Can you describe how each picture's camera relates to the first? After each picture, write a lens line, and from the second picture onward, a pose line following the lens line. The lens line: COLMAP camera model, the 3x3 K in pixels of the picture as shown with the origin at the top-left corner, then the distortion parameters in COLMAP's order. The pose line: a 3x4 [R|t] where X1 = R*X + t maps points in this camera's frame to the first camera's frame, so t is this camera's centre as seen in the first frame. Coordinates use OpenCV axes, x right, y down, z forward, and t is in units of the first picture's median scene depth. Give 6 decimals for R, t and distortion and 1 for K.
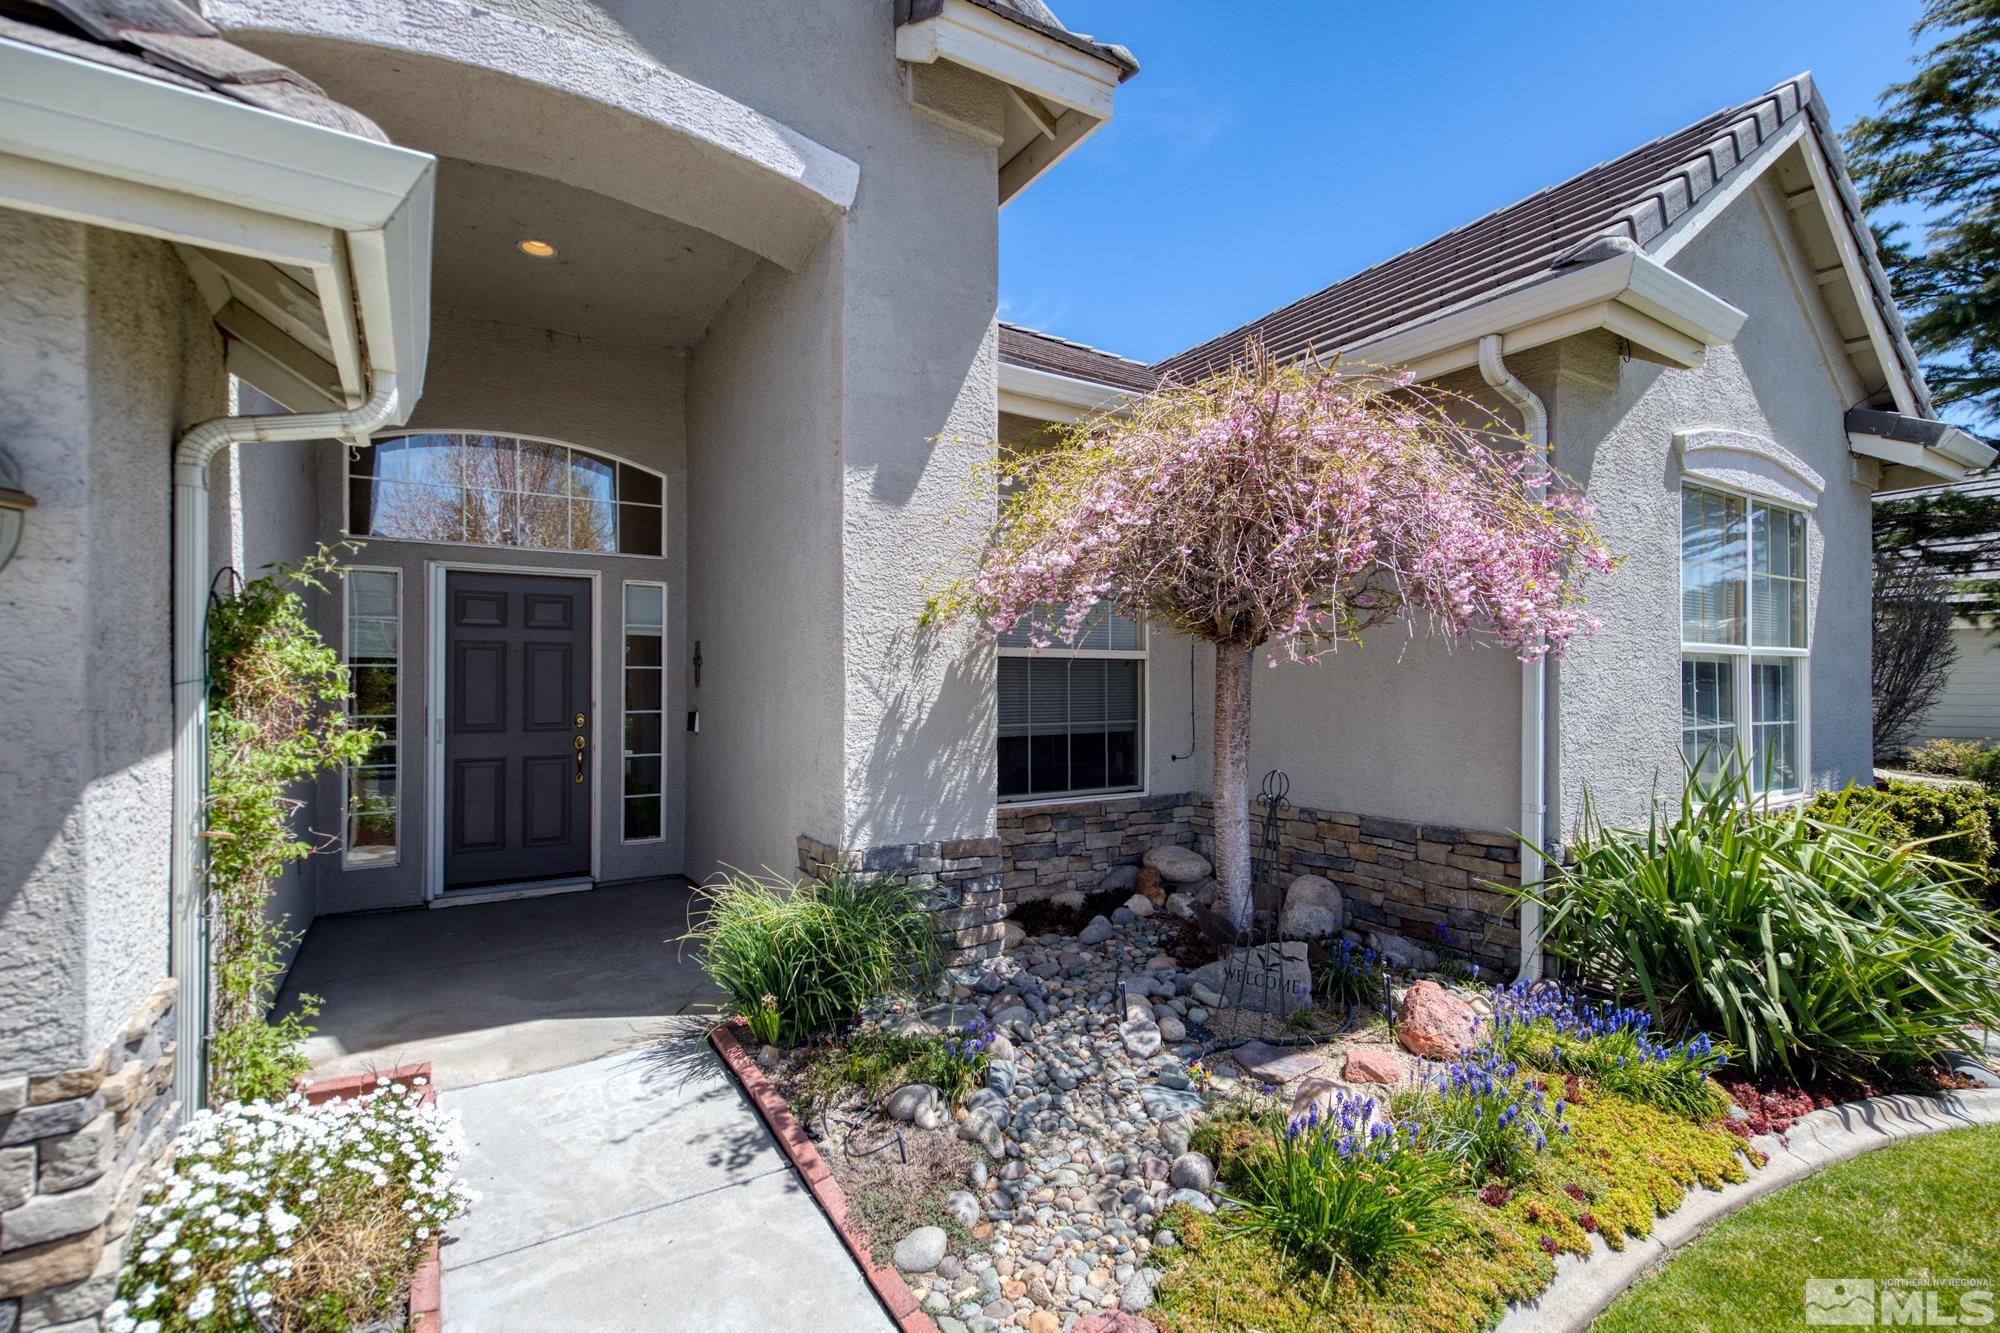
lens RADIAL K [[902.1, 0, 1009.3], [0, 902.1, 665.4], [0, 0, 1]] dist [0.018409, 0.000176]
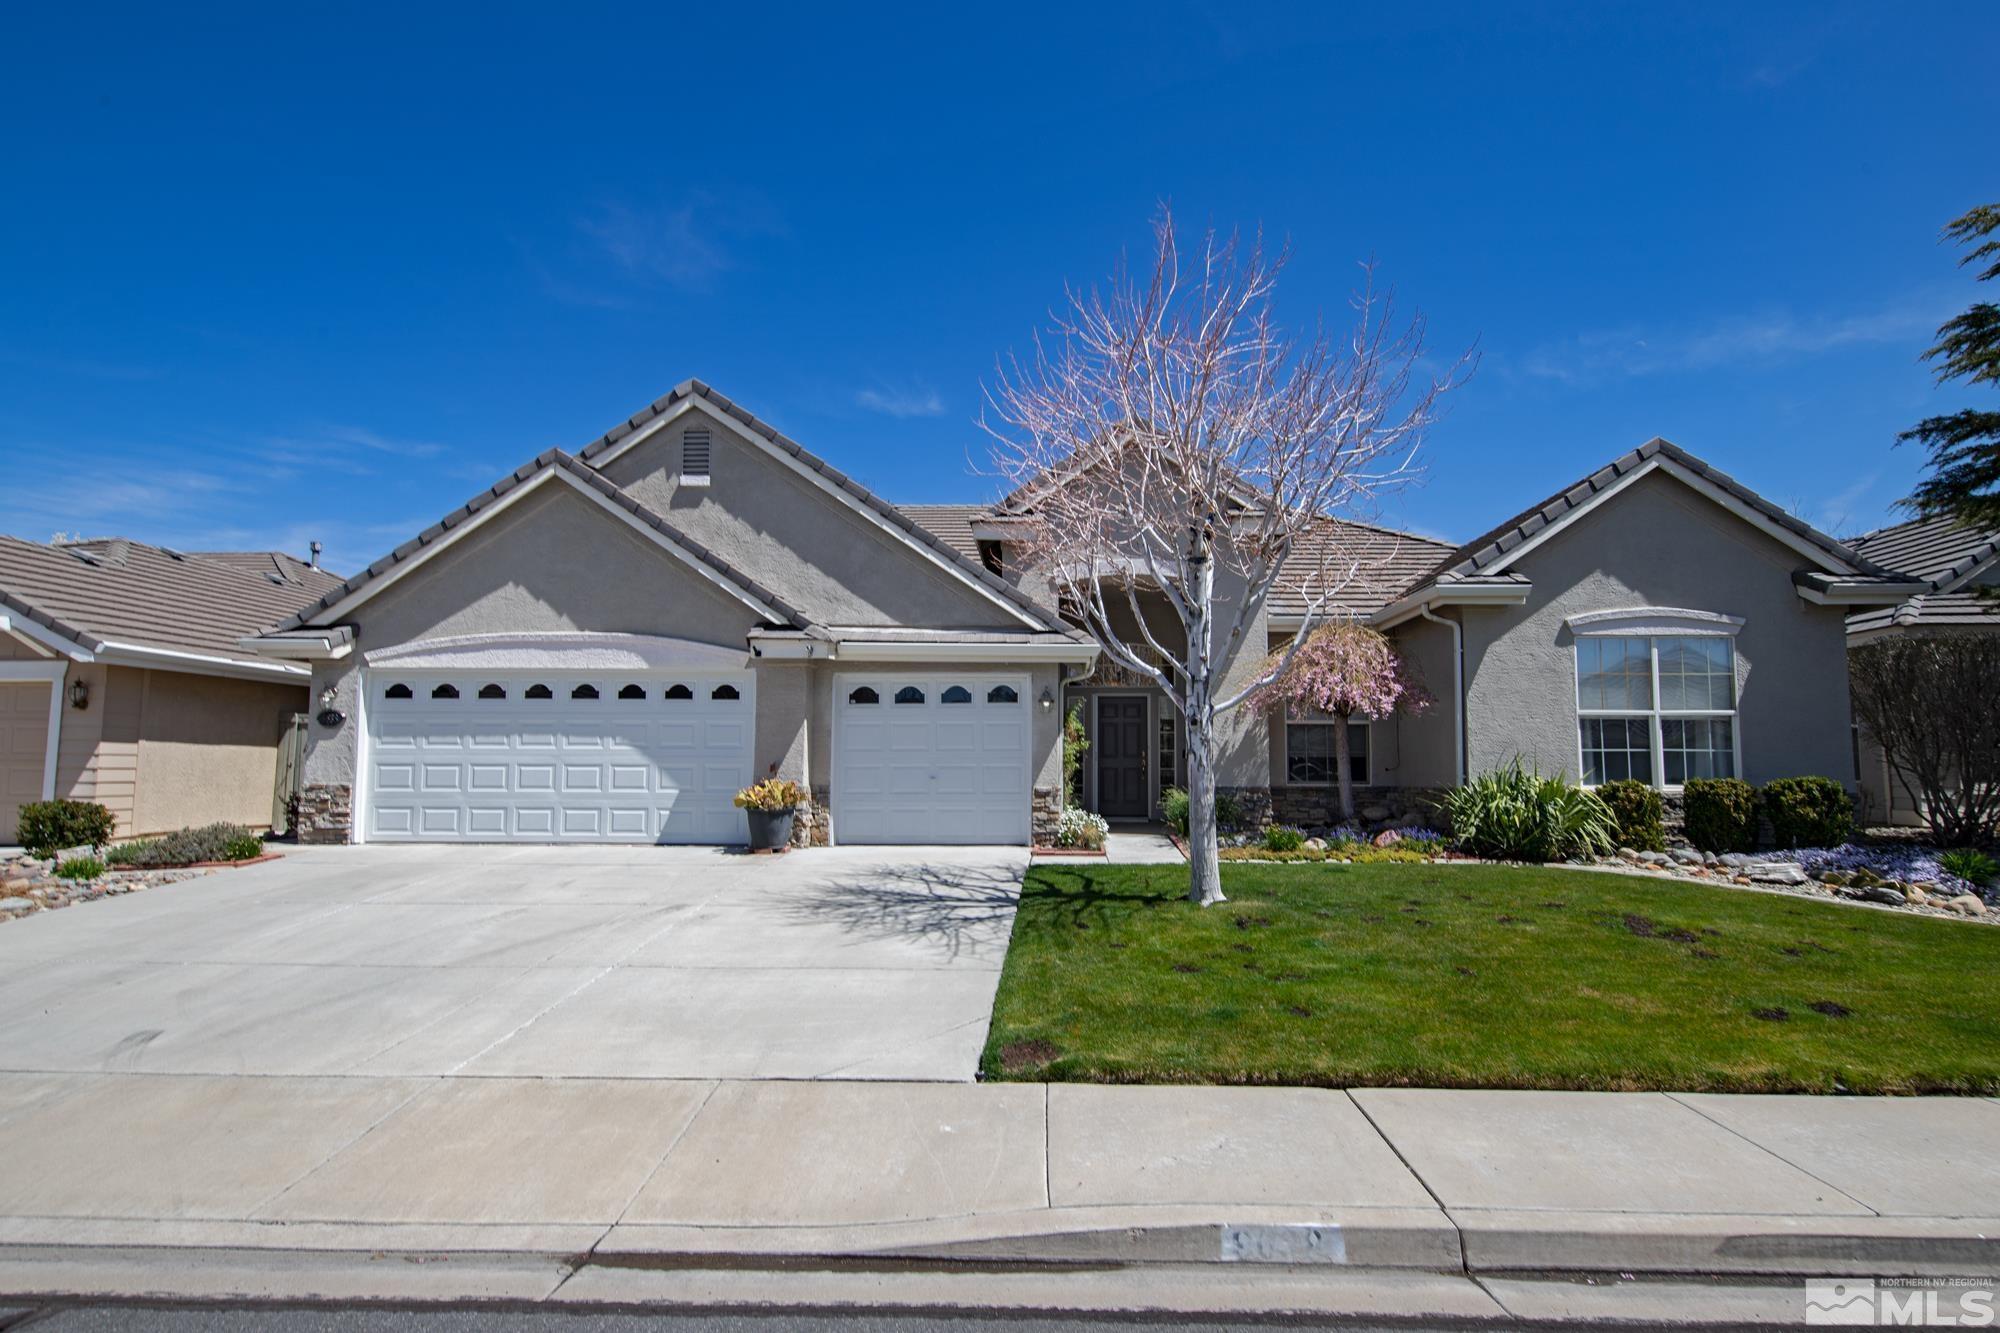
lens RADIAL K [[963.8, 0, 1016.1], [0, 963.8, 684.8], [0, 0, 1]] dist [0.010239, -0.003362]
pose [[0.812599, -0.045423, -0.581050, 1.170342], [0.007864, 0.997722, -0.066998, 0.069308], [0.582770, 0.049873, 0.811105, -2.016815]]
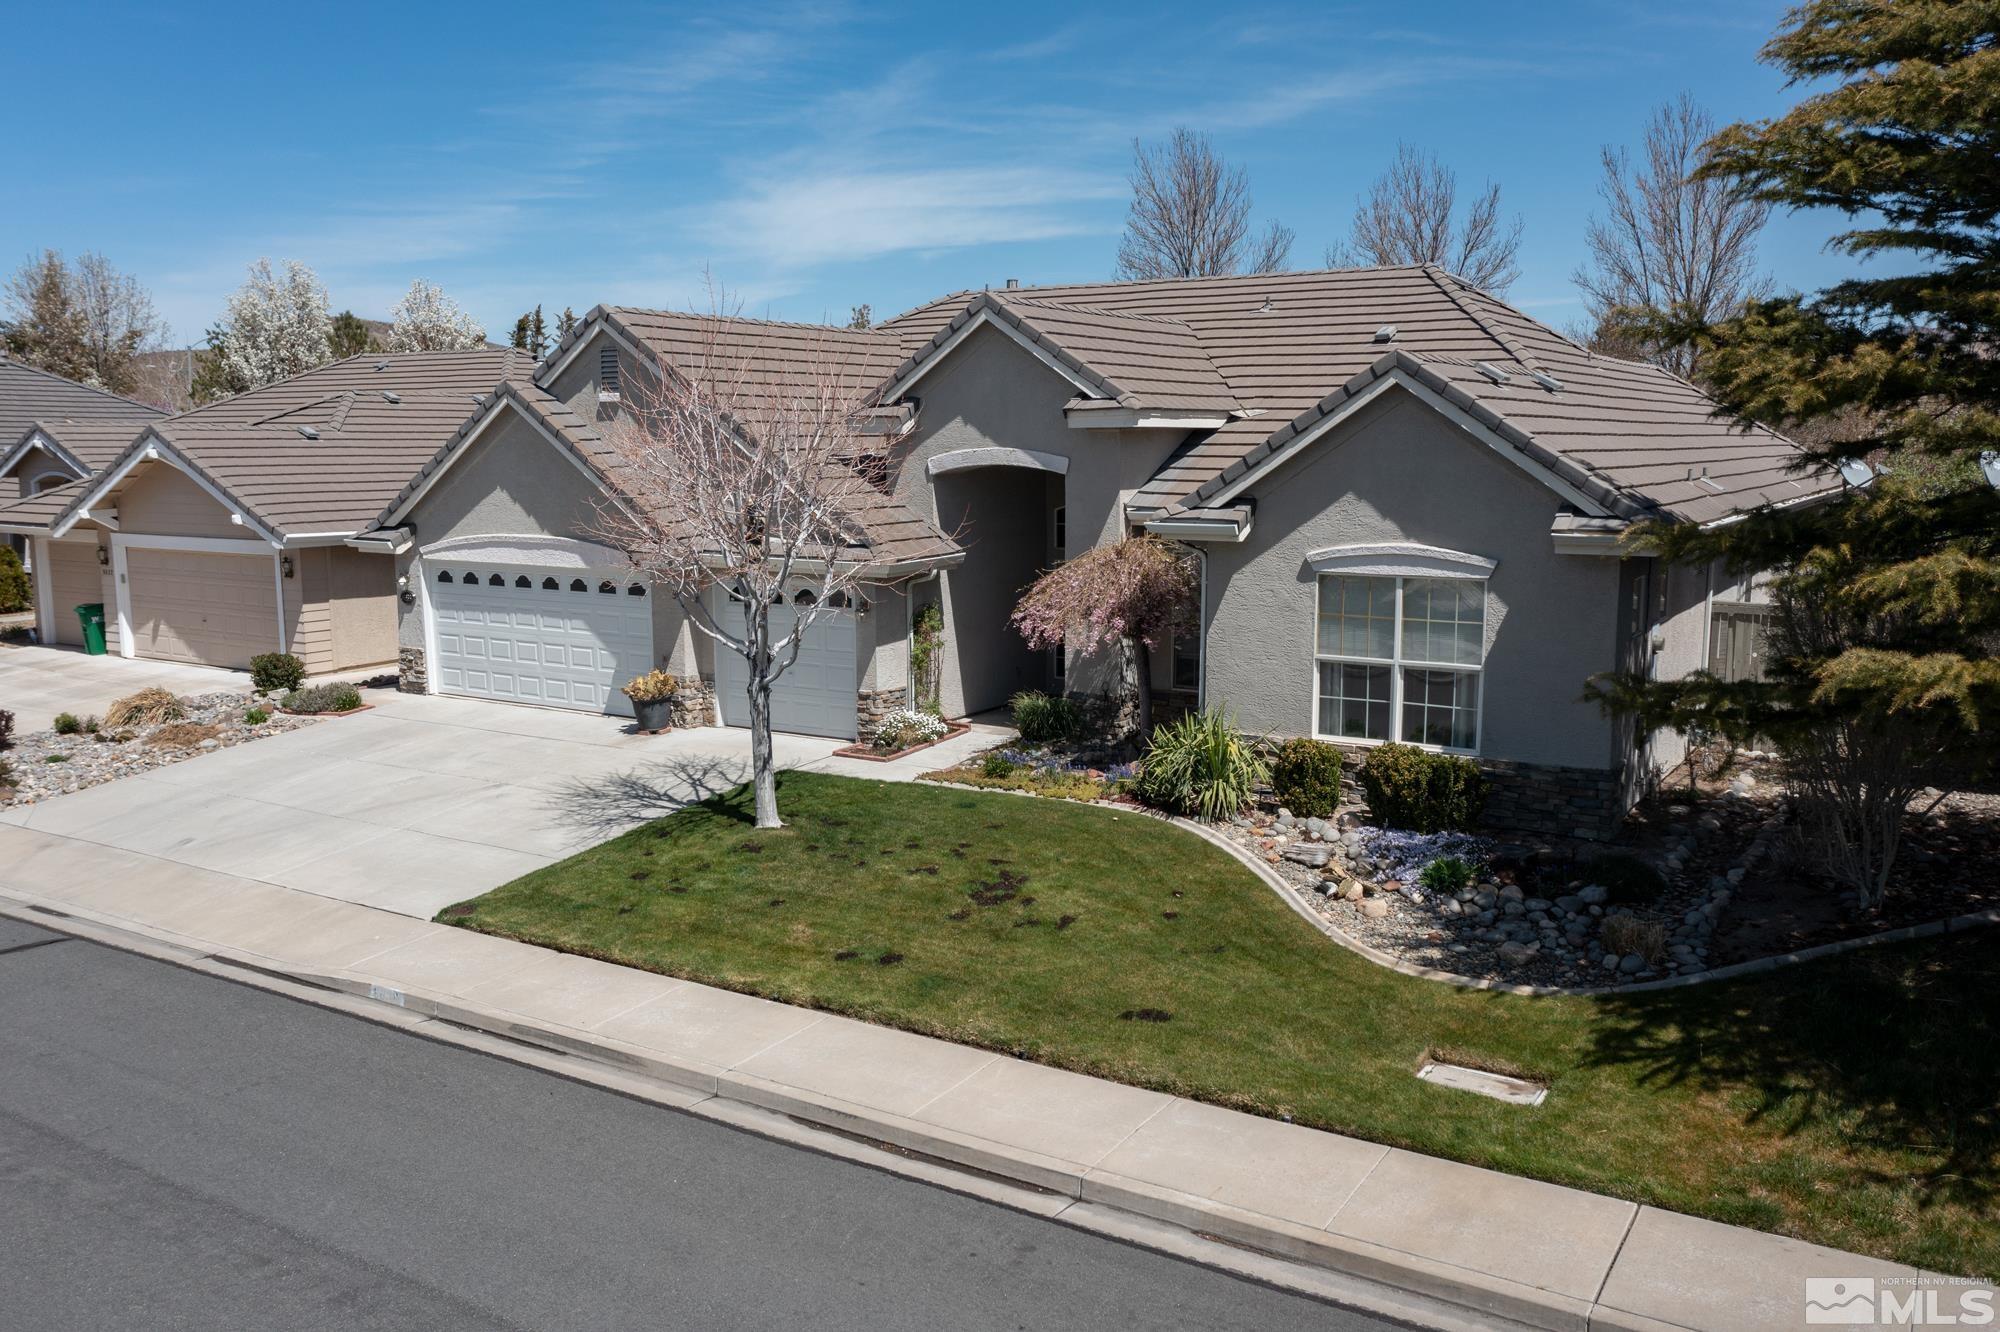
lens RADIAL K [[1614.4, 0, 994.9], [0, 1614.4, 647.0], [0, 0, 1]] dist [-0.027791, 0.004244]
pose [[0.409192, 0.117279, -0.904880, 4.362864], [0.025848, 0.989817, 0.139976, -0.665416], [0.912082, -0.080666, 0.401994, -1.289200]]
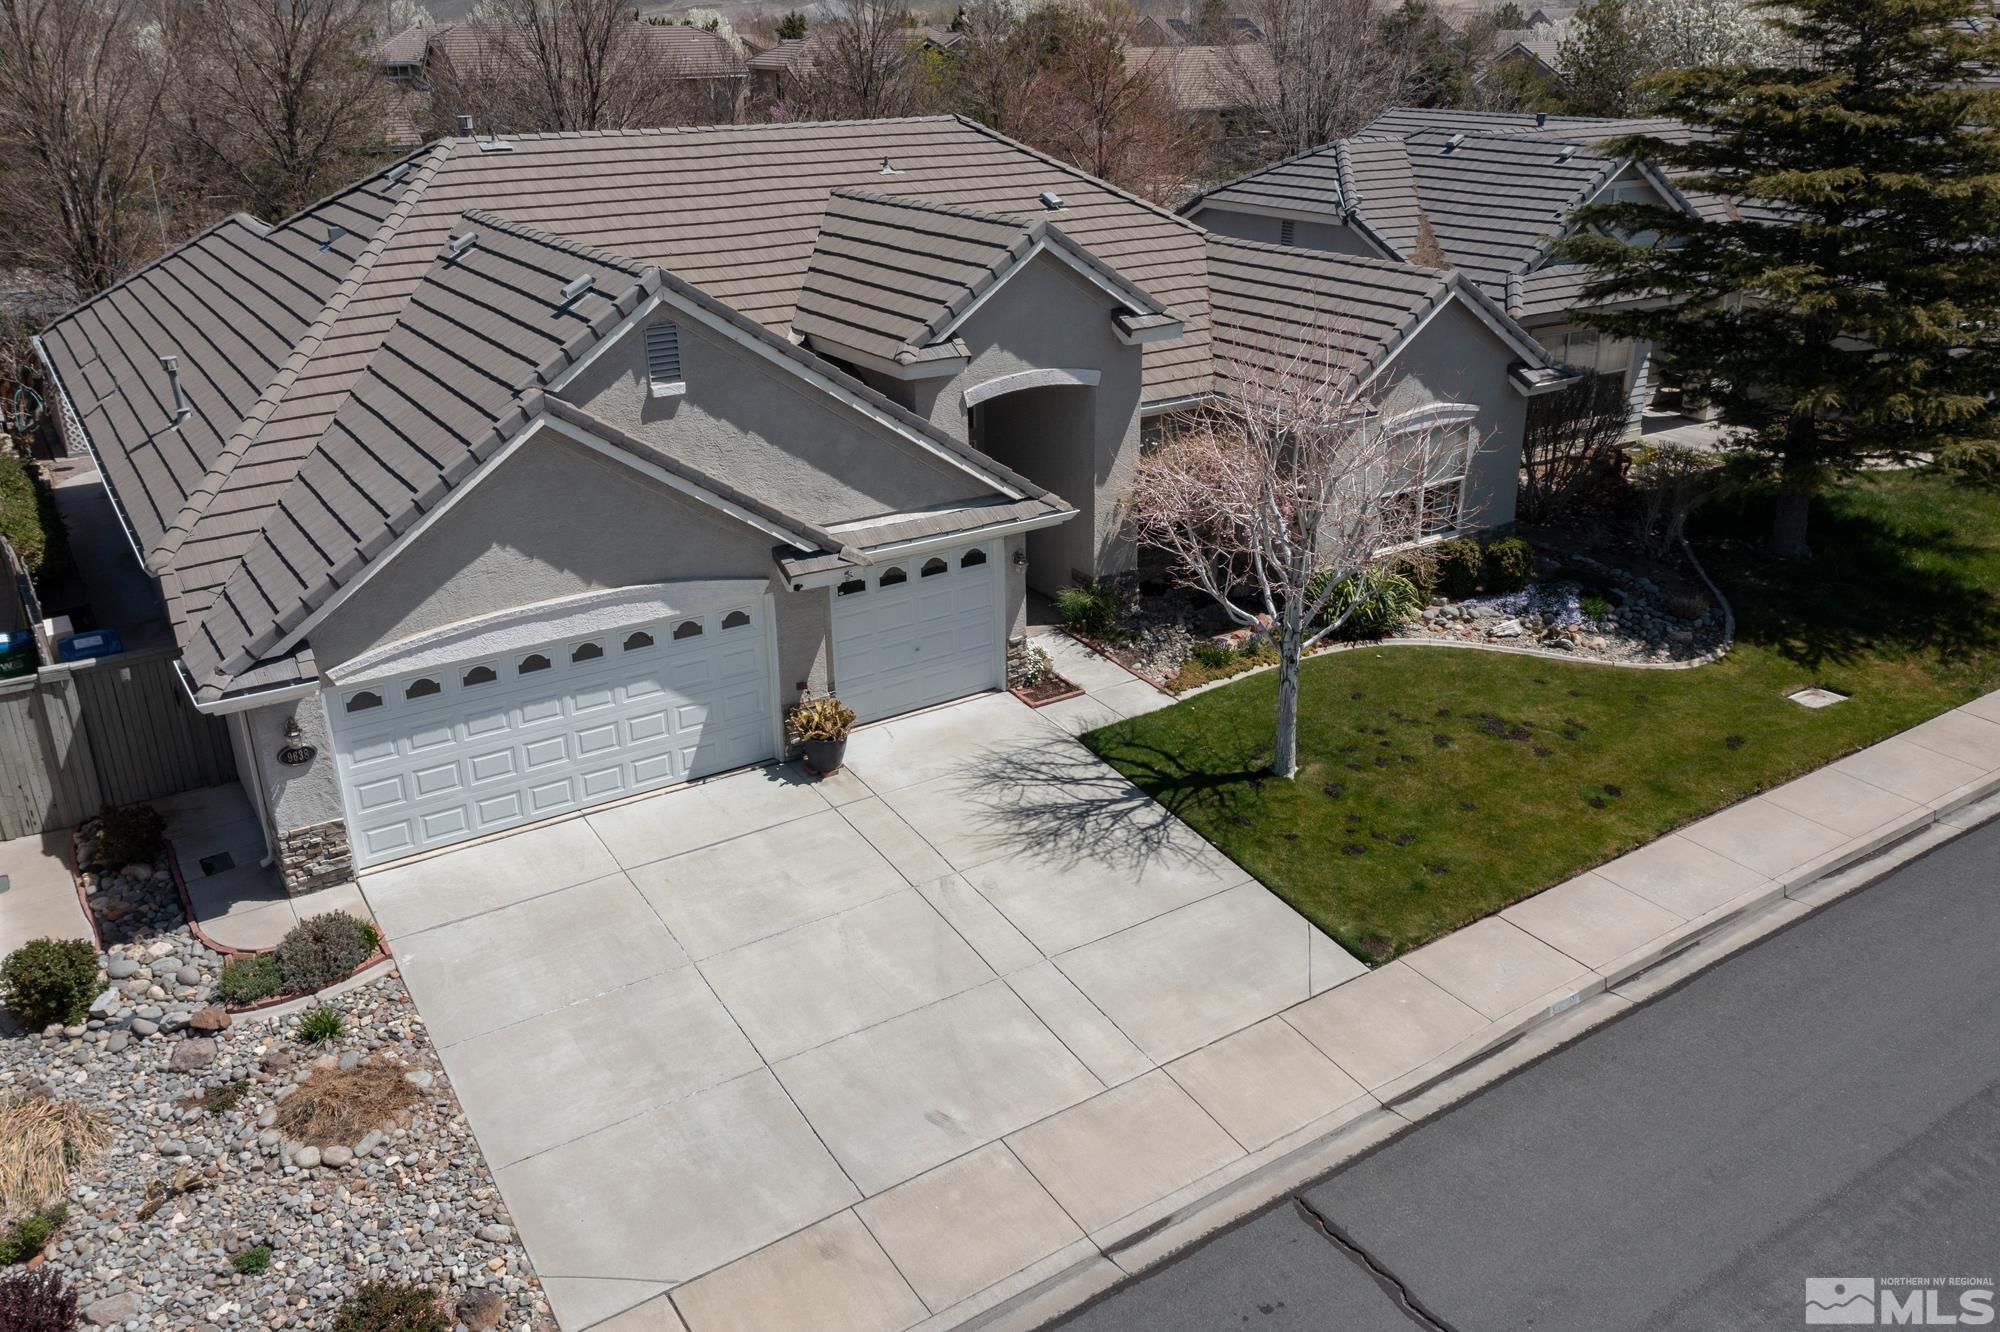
lens RADIAL K [[1614.4, 0, 999.1], [0, 1614.4, 665.1], [0, 0, 1]] dist [-0.027791, 0.004244]
pose [[0.999931, -0.011575, -0.002180, -0.498622], [0.011486, 0.917307, 0.398015, -1.786764], [-0.002607, -0.398012, 0.917376, -4.364484]]
